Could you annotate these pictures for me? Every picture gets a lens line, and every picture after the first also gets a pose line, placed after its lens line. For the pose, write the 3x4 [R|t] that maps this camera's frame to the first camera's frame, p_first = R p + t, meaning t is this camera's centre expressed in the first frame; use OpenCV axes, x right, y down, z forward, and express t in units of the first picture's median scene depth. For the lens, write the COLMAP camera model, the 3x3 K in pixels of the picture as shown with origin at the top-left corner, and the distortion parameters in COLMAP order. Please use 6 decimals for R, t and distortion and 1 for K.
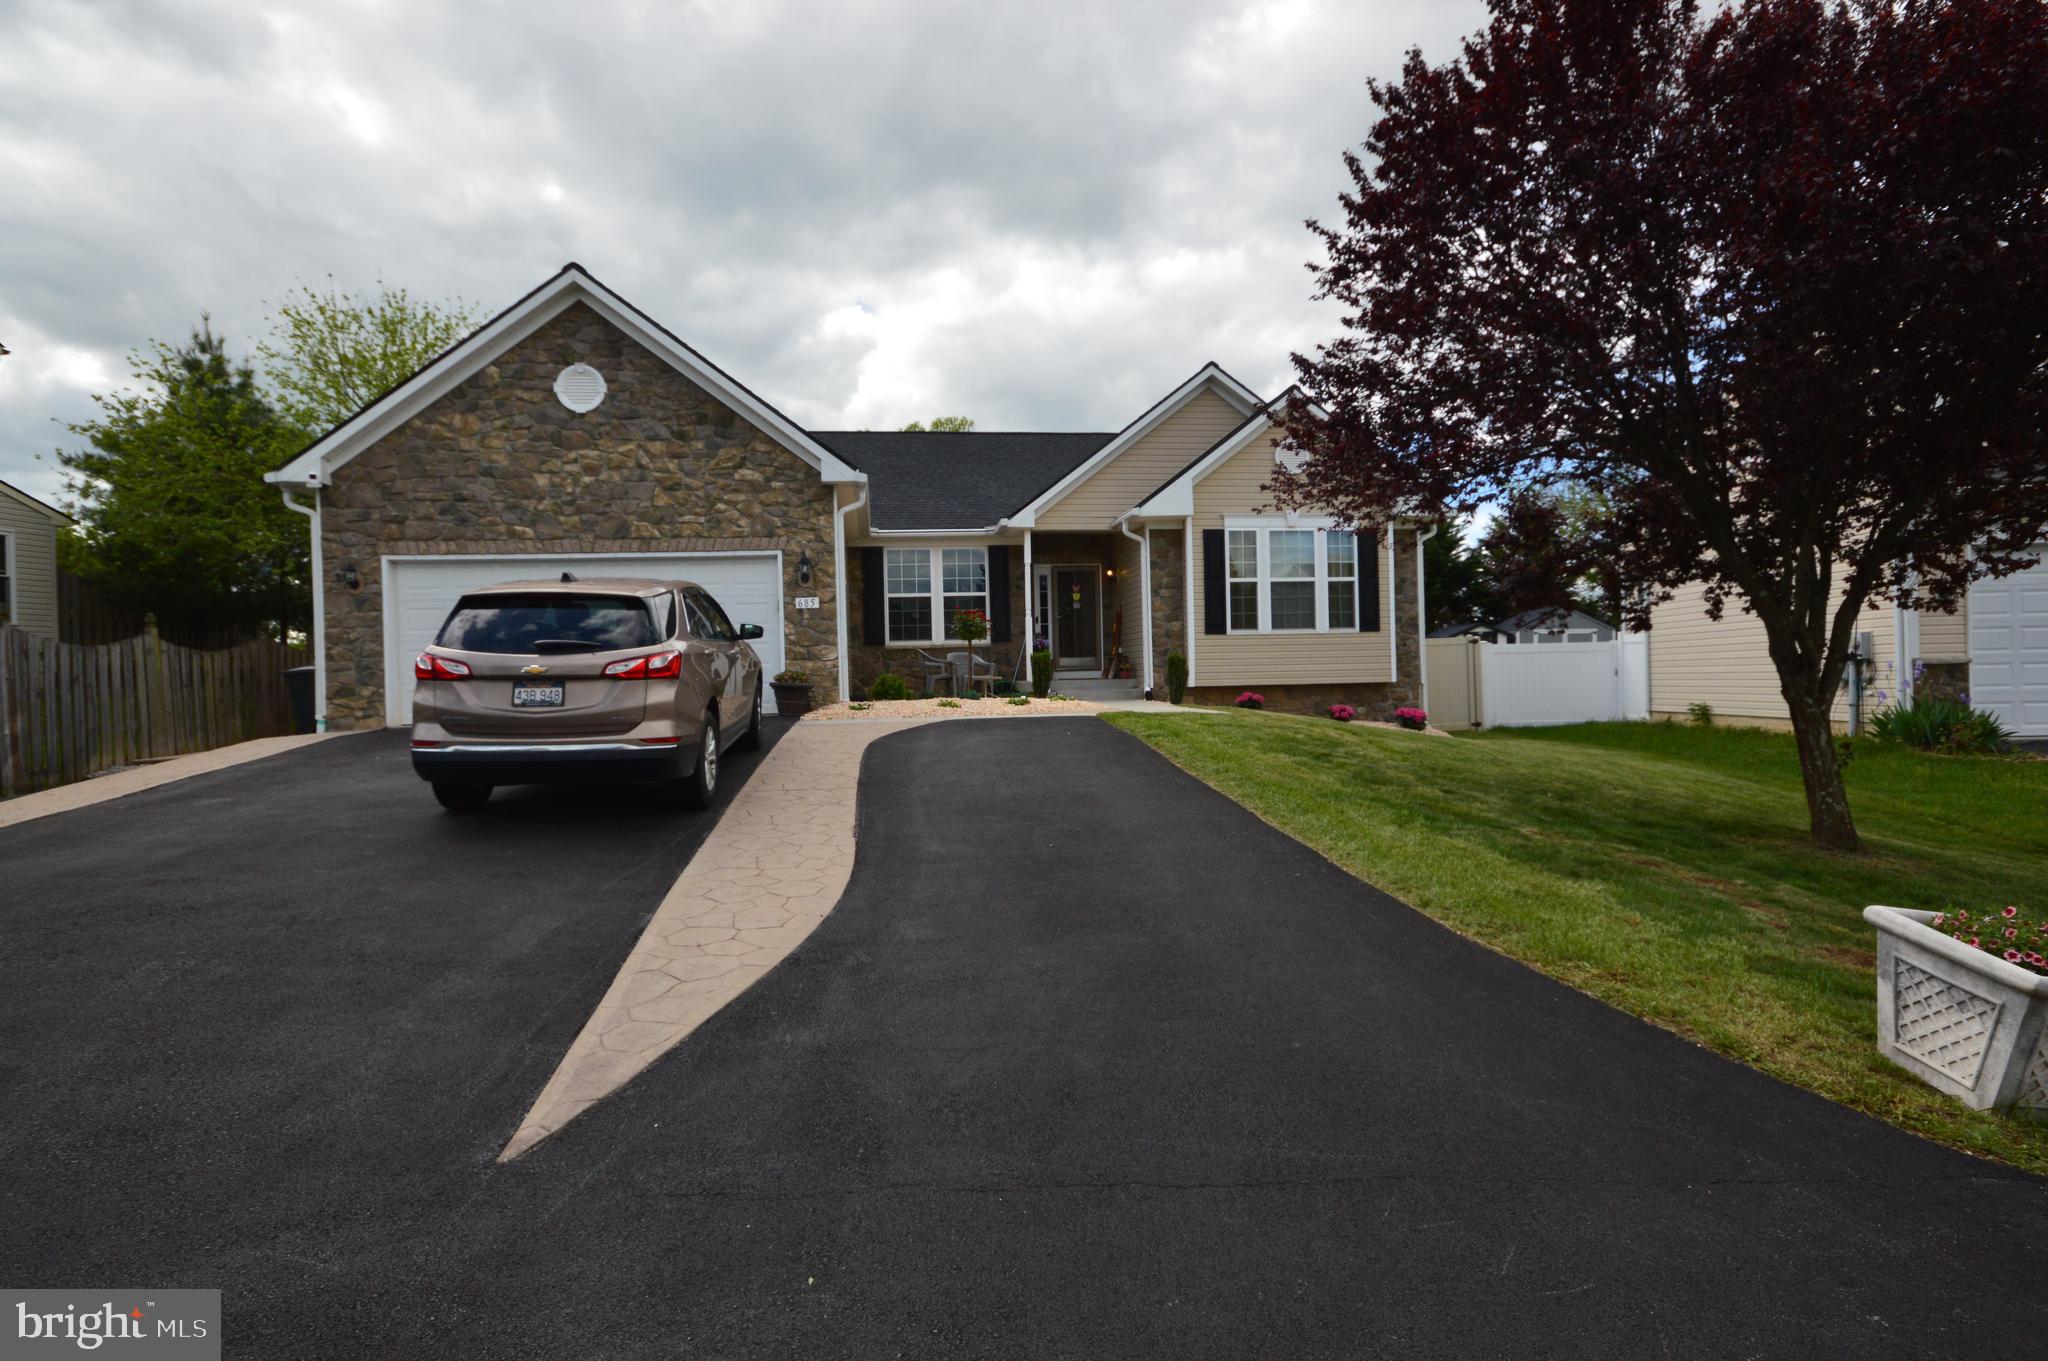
lens RADIAL K [[1047.3, 0, 1024.0], [0, 1047.3, 680.5], [0, 0, 1]] dist [0.003207, 0.000144]
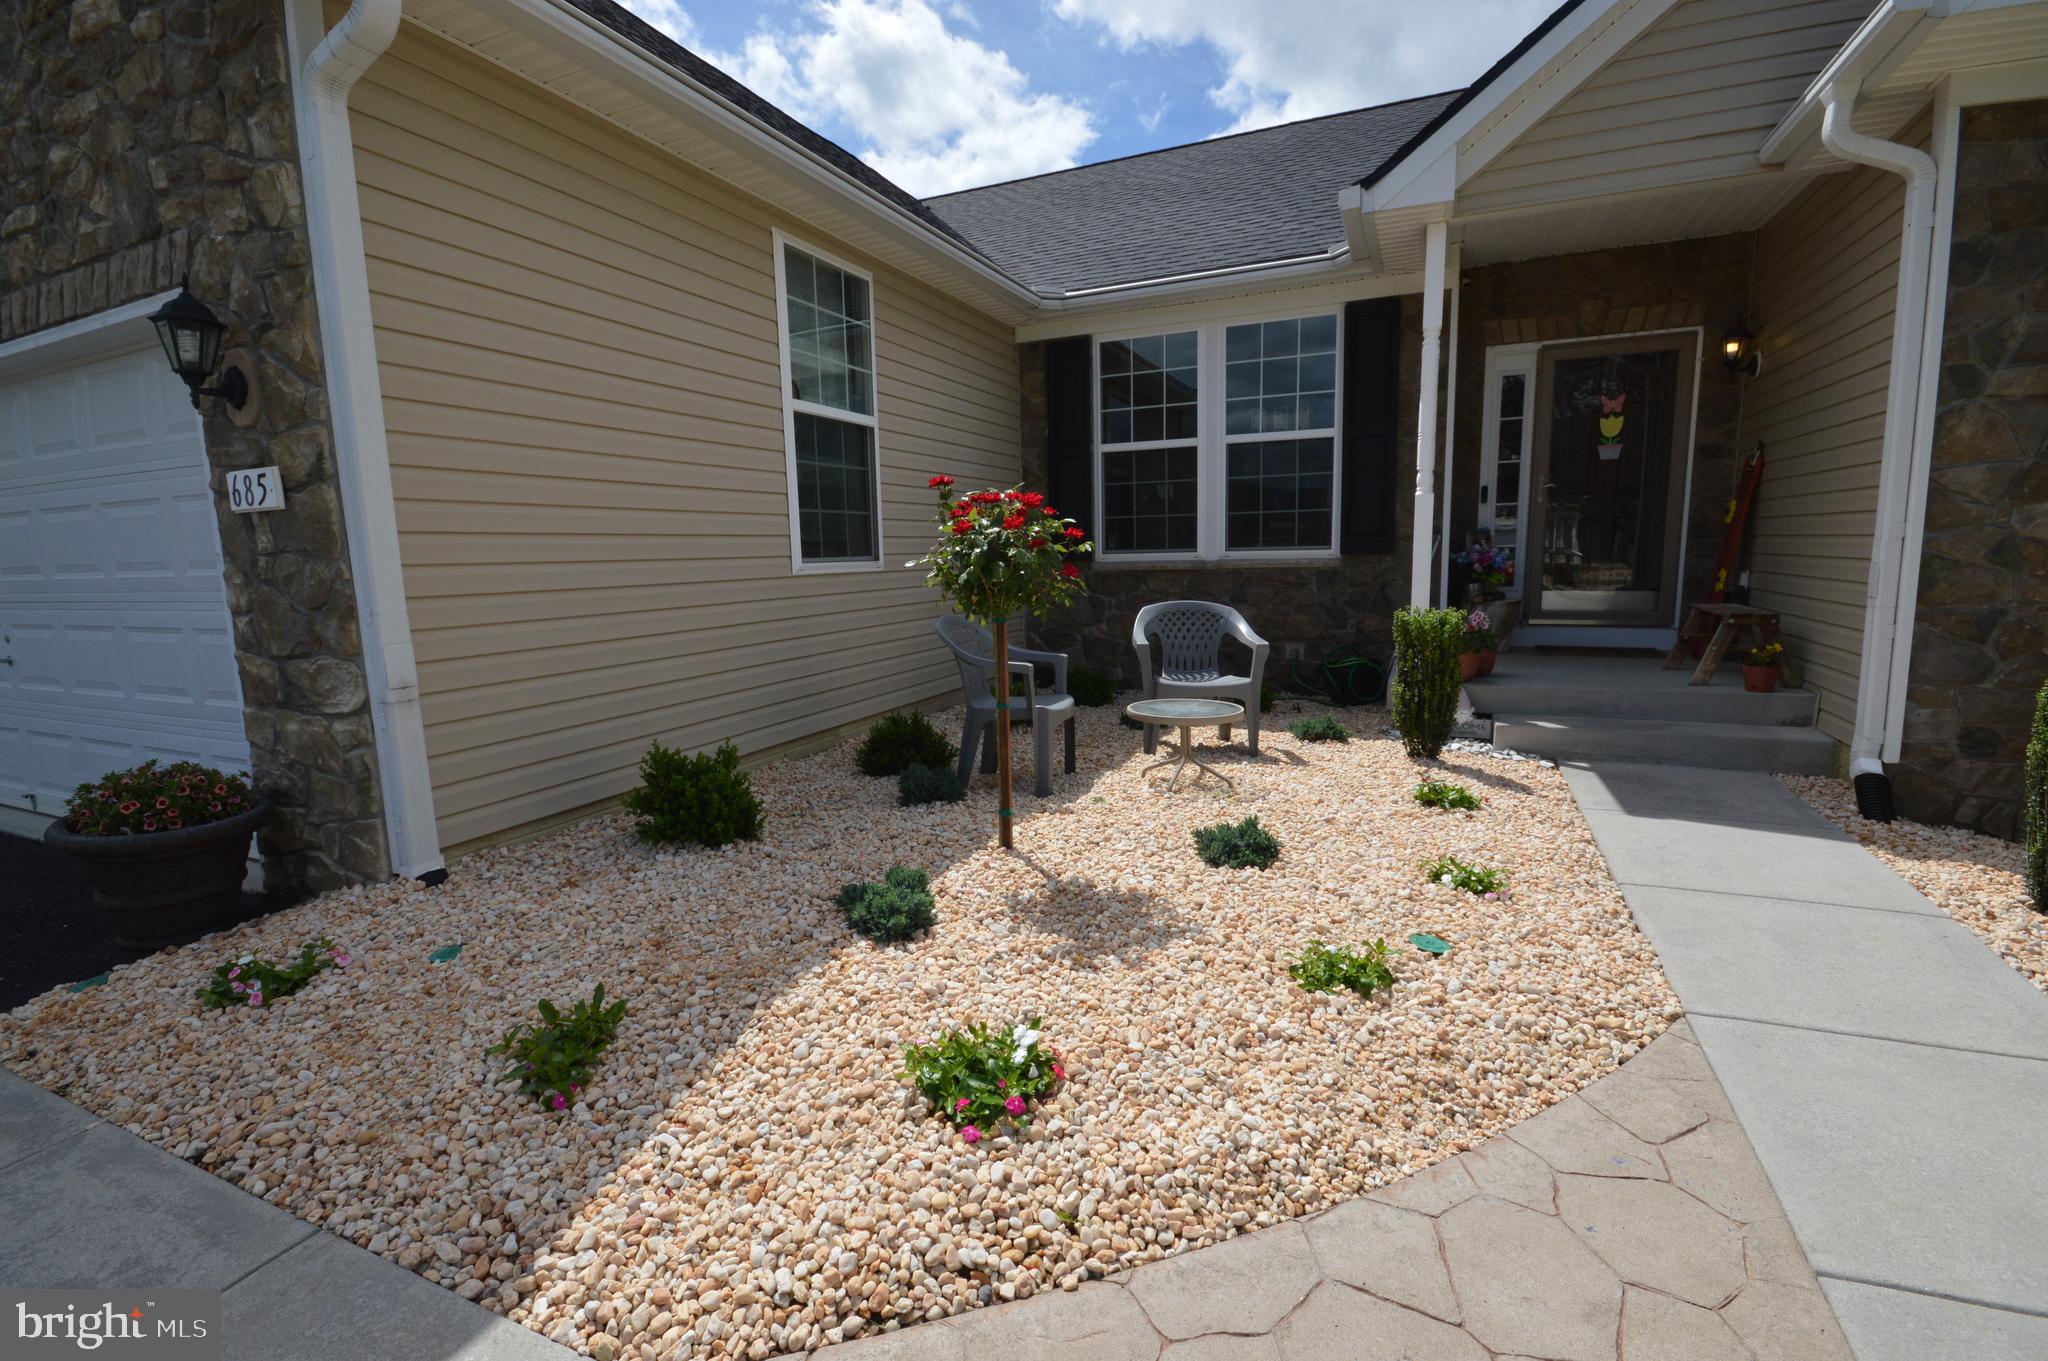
lens RADIAL K [[914.5, 0, 1024.0], [0, 914.5, 680.5], [0, 0, 1]] dist [0.005041, -0.007043]
pose [[0.851594, 0.080300, -0.518015, 0.073243], [0.001817, 0.987739, 0.156102, -0.063805], [0.524198, -0.133877, 0.841007, 0.919769]]
